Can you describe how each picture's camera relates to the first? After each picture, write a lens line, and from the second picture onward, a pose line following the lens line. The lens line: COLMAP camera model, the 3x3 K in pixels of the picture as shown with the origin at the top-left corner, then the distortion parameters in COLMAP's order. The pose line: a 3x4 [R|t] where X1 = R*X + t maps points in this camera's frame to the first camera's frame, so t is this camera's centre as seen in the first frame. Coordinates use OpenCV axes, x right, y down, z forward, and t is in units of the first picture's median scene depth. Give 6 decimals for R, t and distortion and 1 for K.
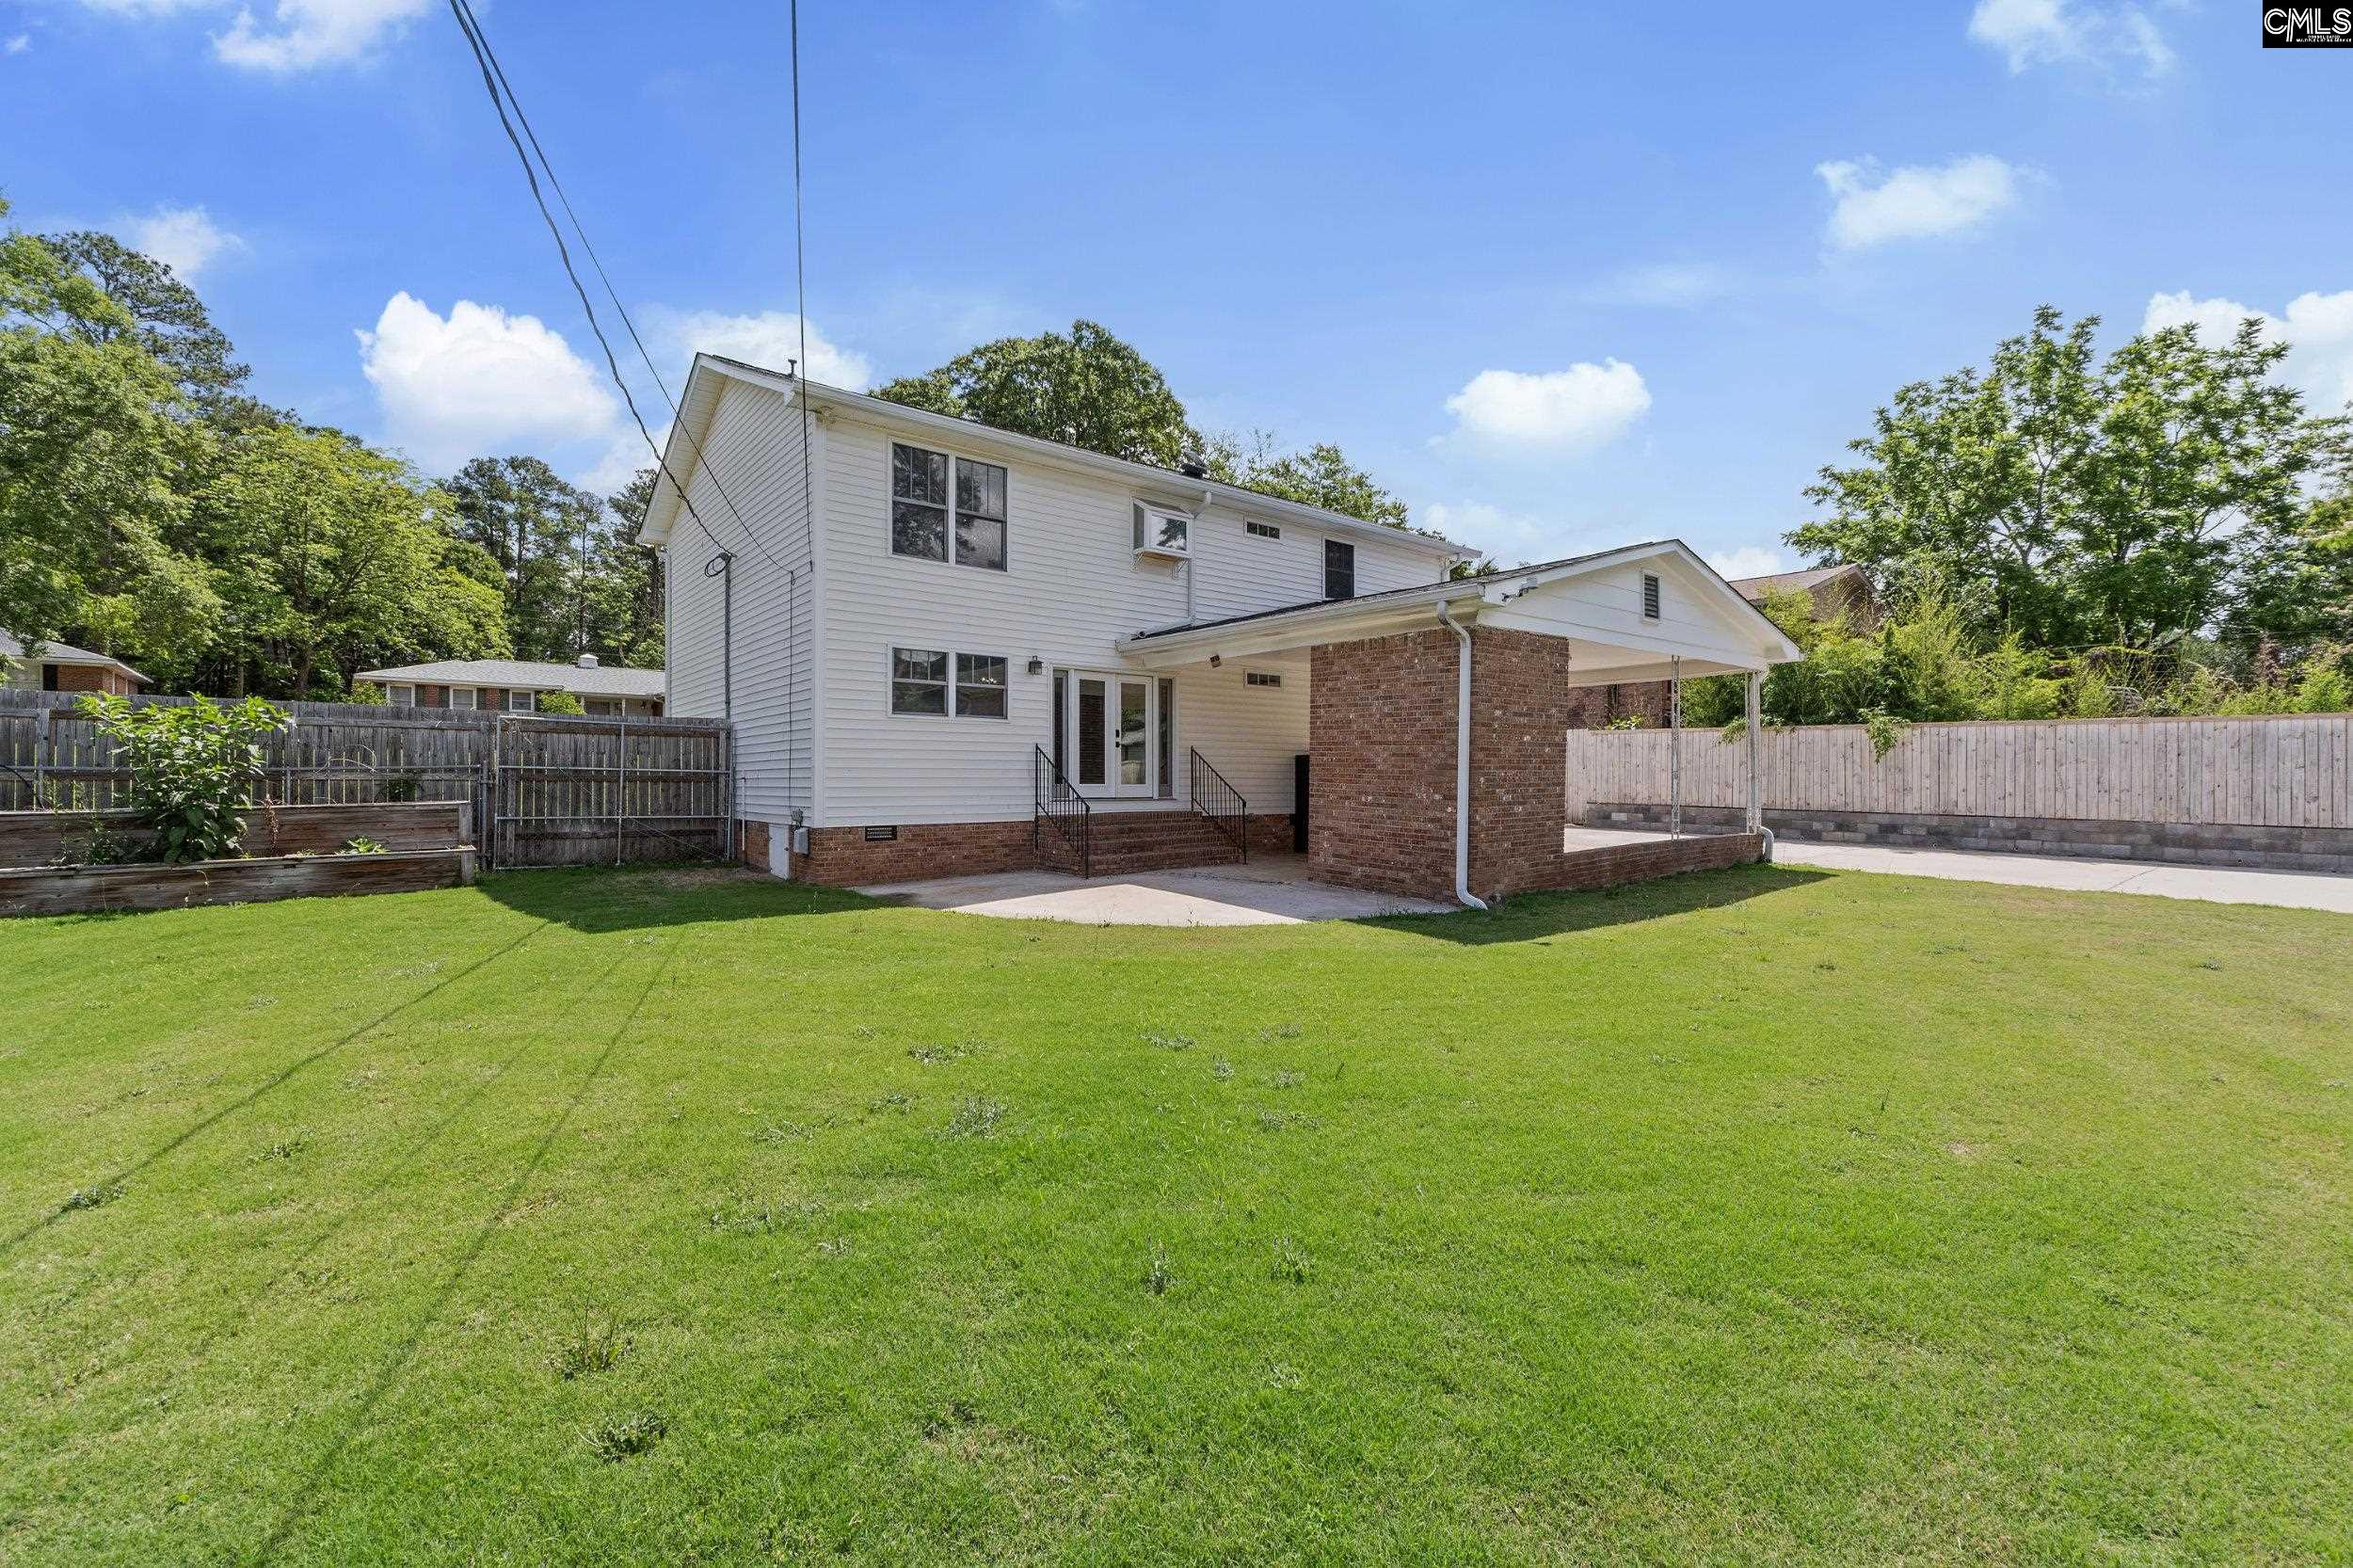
lens RADIAL K [[987.0, 0, 1176.5], [0, 987.0, 784.0], [0, 0, 1]] dist [-0.001260, -0.000052]
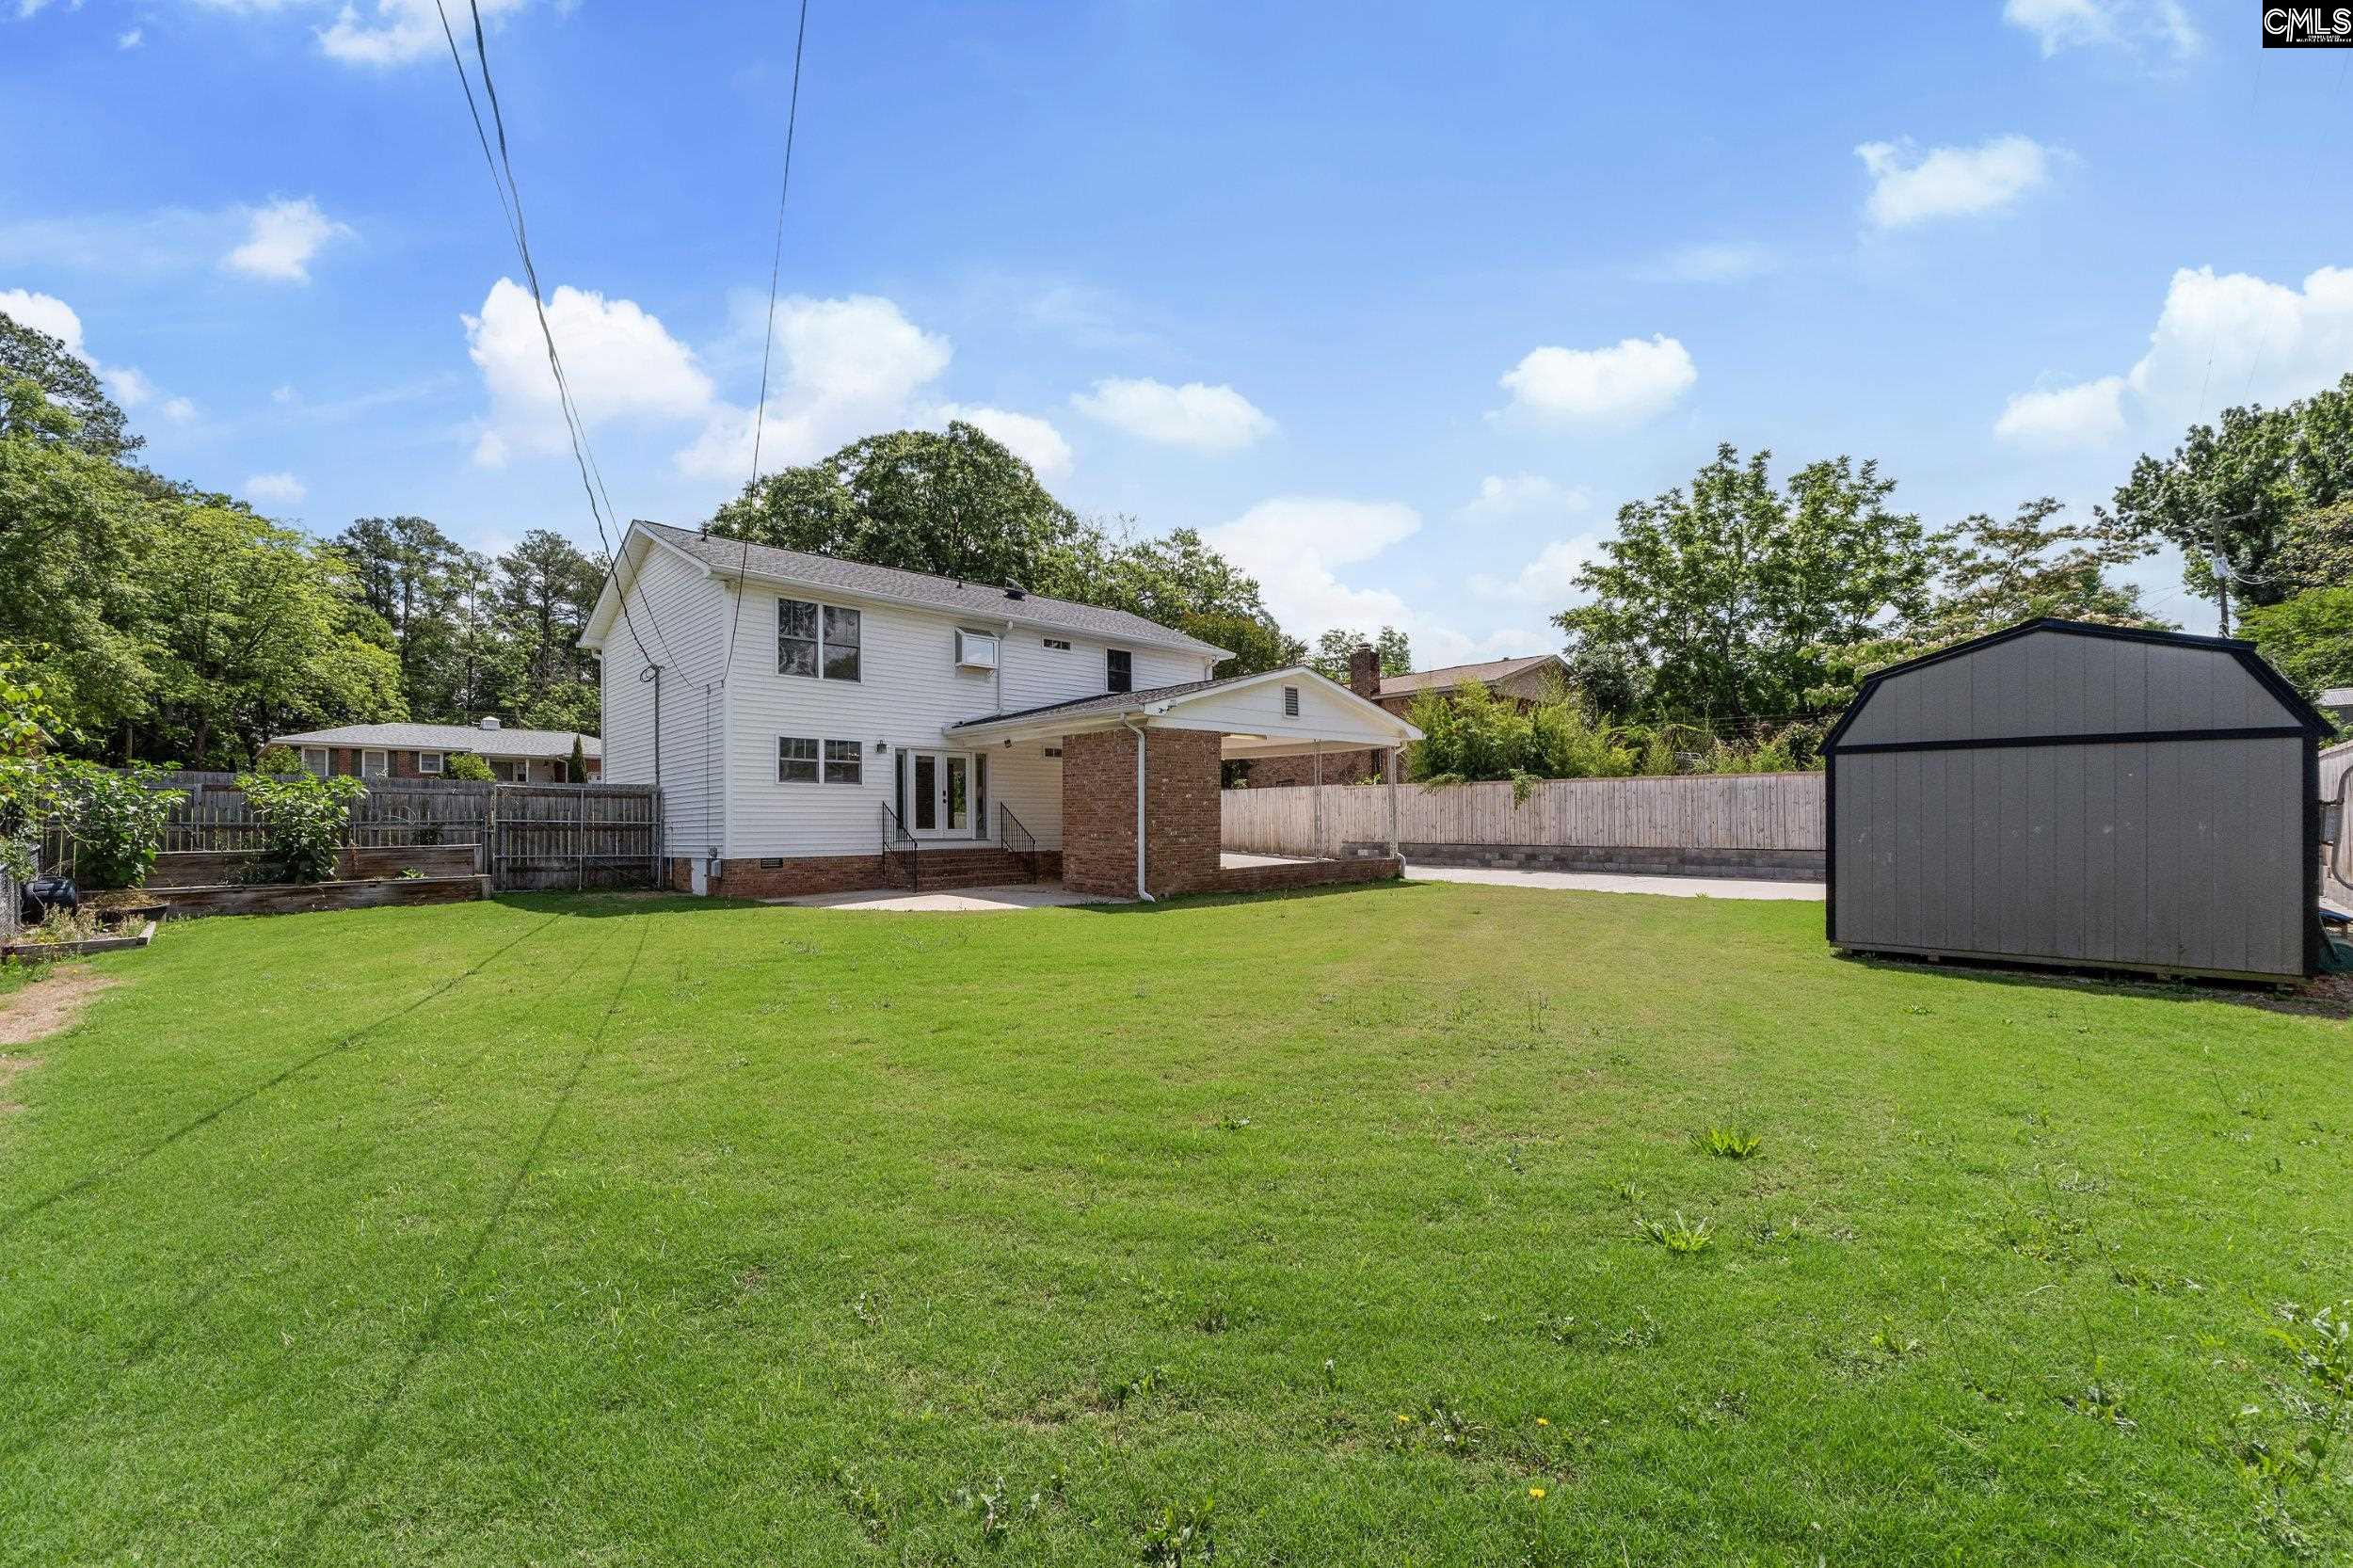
lens RADIAL K [[1009.6, 0, 1169.4], [0, 1009.6, 825.5], [0, 0, 1]] dist [0.007831, -0.006316]
pose [[0.996936, -0.010177, 0.077563, 0.114632], [0.010992, 0.999889, -0.010080, 0.010257], [-0.077452, 0.010901, 0.996937, -0.359139]]
